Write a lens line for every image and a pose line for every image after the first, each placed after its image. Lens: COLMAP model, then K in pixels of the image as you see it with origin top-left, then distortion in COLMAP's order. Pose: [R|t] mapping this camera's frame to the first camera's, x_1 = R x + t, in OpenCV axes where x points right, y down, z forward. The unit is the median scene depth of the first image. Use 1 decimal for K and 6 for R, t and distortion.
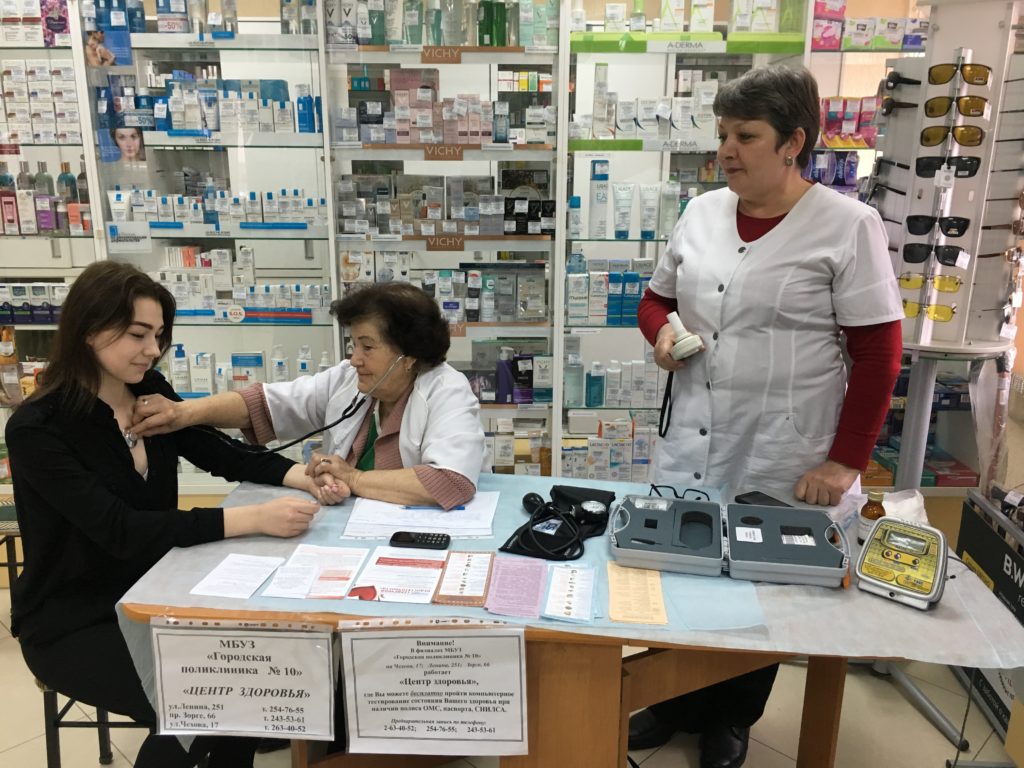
lens RADIAL K [[853.0, 0, 509.5], [0, 853.0, 385.5], [0, 0, 1]] dist [0.053008, -0.098426]
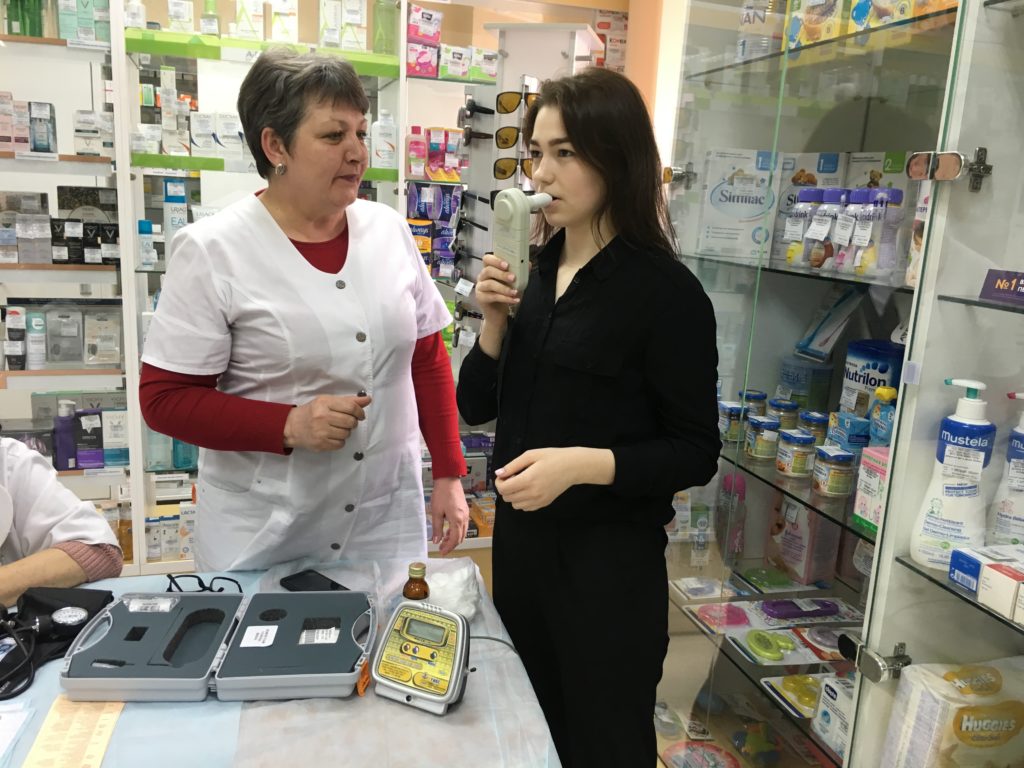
lens RADIAL K [[853.0, 0, 520.6], [0, 853.0, 385.7], [0, 0, 1]] dist [0.053008, -0.098426]
pose [[0.948060, -0.022057, 0.317324, 0.164488], [0.036292, 0.998579, -0.039019, -0.012522], [-0.316013, 0.048509, 0.947514, 0.093661]]
